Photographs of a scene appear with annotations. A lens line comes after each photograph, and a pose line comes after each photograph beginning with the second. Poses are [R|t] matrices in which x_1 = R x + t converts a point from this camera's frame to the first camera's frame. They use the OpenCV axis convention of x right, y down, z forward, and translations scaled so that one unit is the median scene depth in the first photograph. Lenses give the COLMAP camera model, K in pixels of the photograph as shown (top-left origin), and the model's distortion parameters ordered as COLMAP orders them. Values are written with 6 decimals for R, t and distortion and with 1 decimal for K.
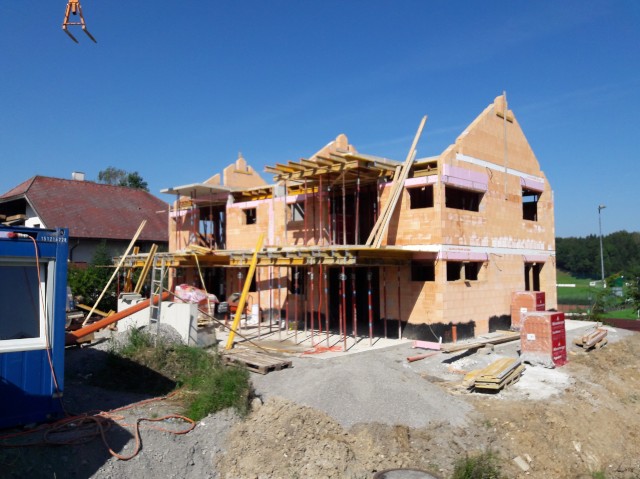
lens RADIAL K [[514.9, 0, 320.0], [0, 514.9, 239.5], [0, 0, 1]] dist [0.010497, -0.002618]
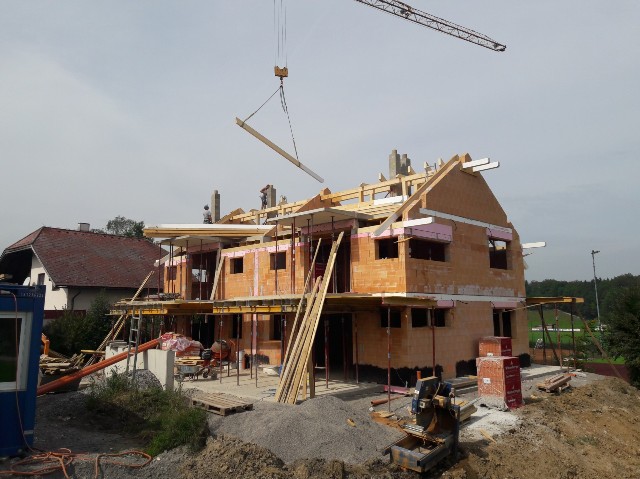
lens RADIAL K [[520.7, 0, 320.0], [0, 520.7, 239.5], [0, 0, 1]] dist [0.016298, 0.001205]
pose [[0.999620, -0.010230, -0.025603, 0.085348], [0.008035, 0.996399, -0.084409, -0.010492], [0.026375, 0.084171, 0.996102, -0.088087]]
